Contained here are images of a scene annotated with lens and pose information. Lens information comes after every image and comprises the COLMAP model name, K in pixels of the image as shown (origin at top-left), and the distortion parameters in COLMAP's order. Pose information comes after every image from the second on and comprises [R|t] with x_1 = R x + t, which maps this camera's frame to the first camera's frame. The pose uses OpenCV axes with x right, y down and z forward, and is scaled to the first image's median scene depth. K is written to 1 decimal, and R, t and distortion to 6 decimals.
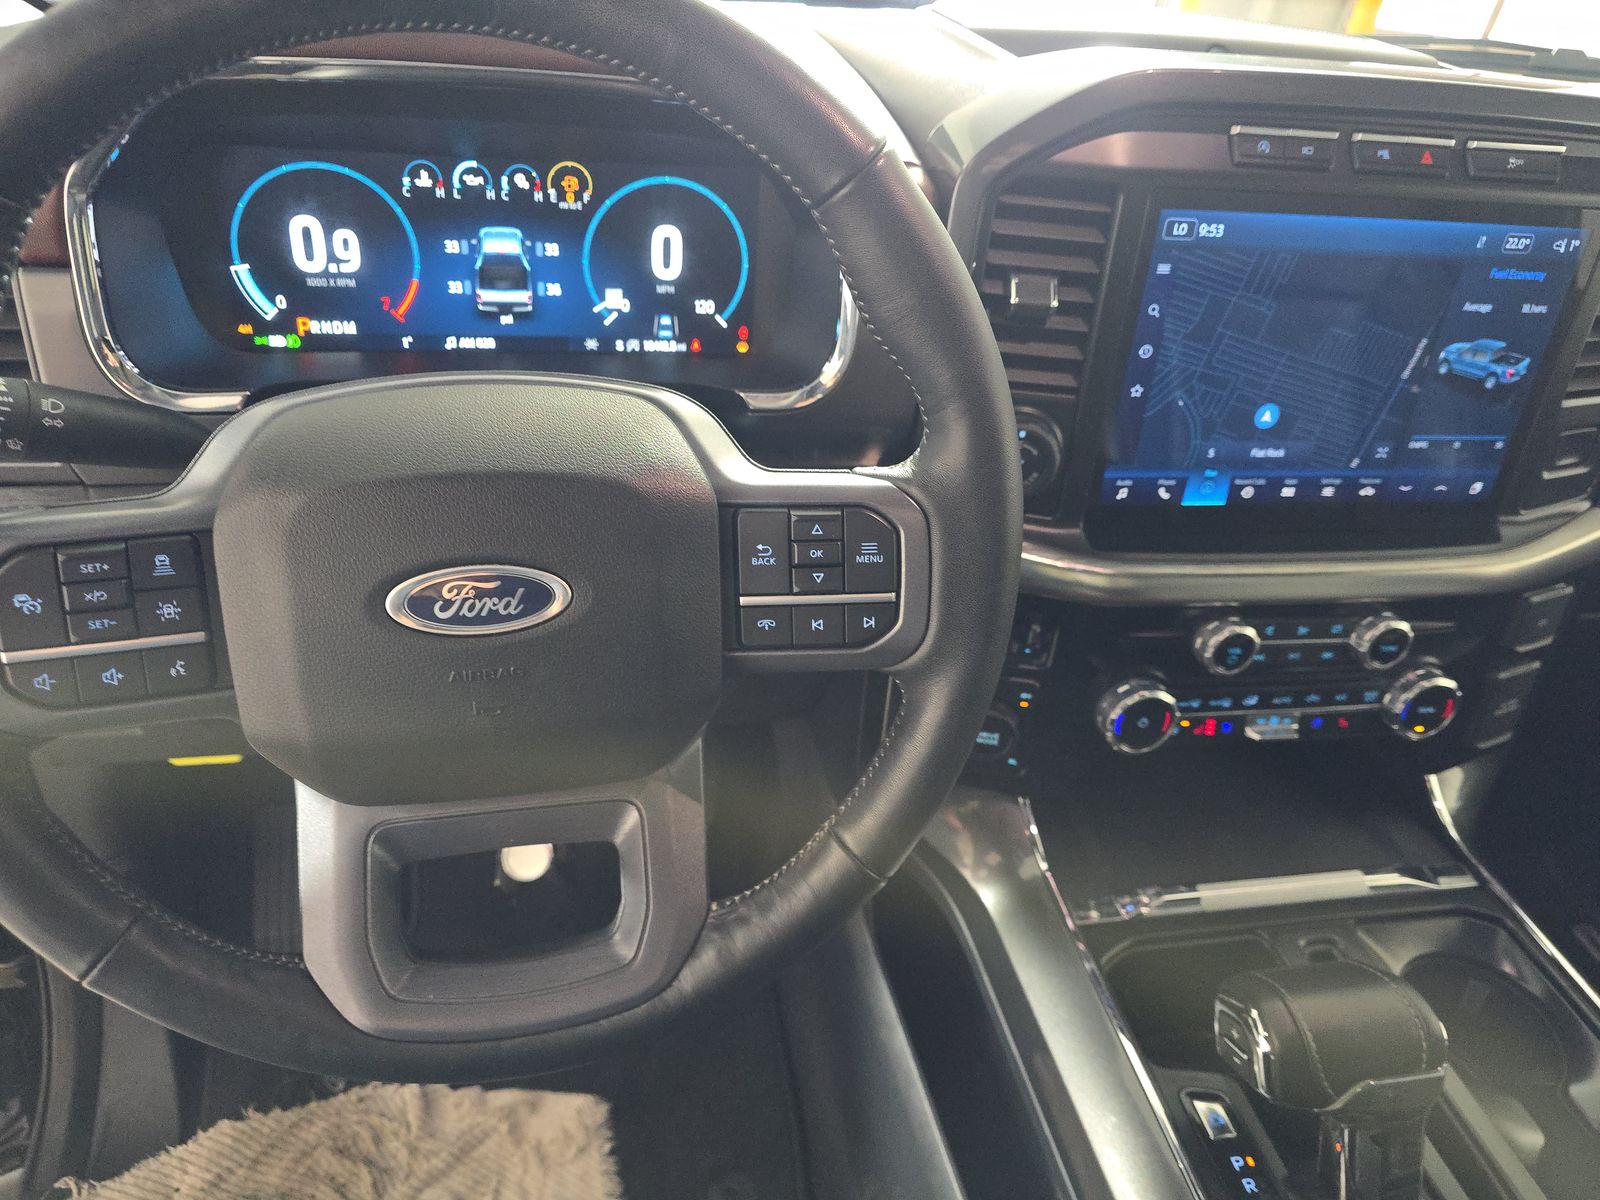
lens RADIAL K [[1053.5, 0, 784.1], [0, 1053.5, 598.6], [0, 0, 1]] dist [0.037744, -0.026207]
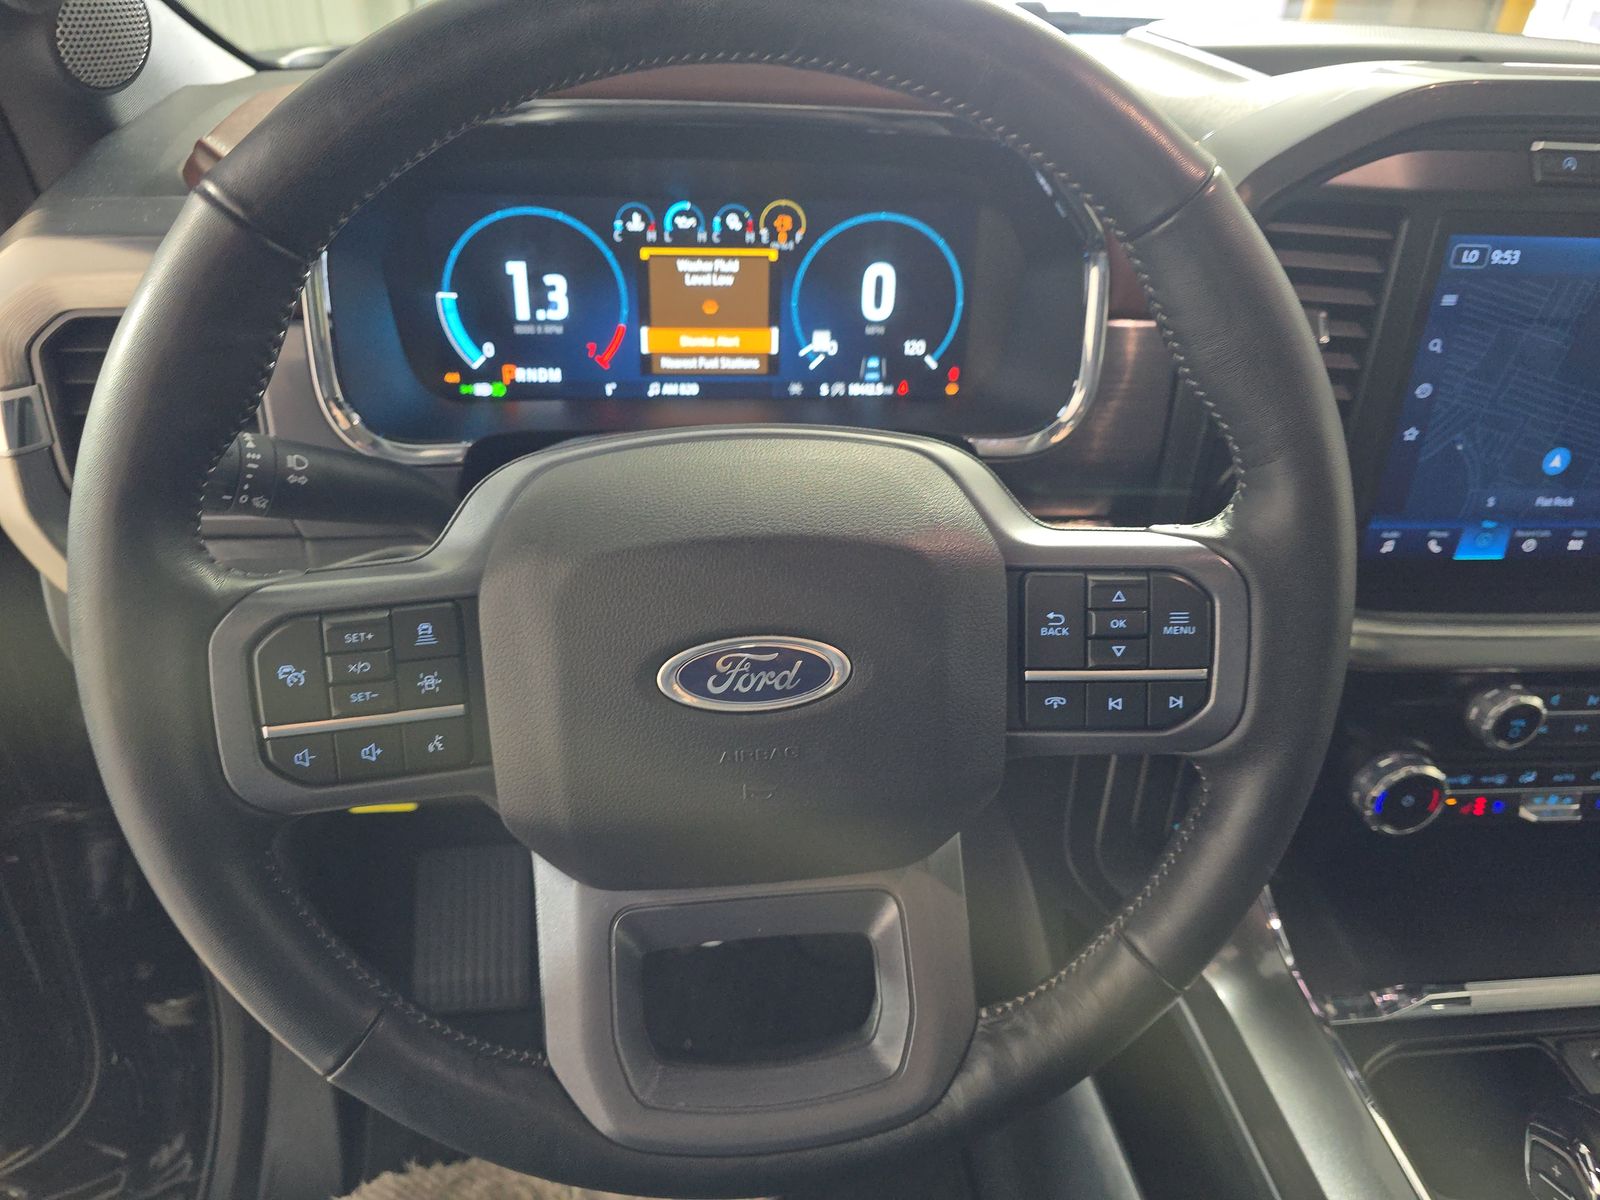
lens RADIAL K [[1053.5, 0, 799.7], [0, 1053.5, 602.9], [0, 0, 1]] dist [0.037744, -0.026207]
pose [[0.996621, 0.007406, -0.081801, -0.106318], [-0.009651, 0.999587, -0.027080, -0.021956], [0.081567, 0.027777, 0.996281, 0.056293]]
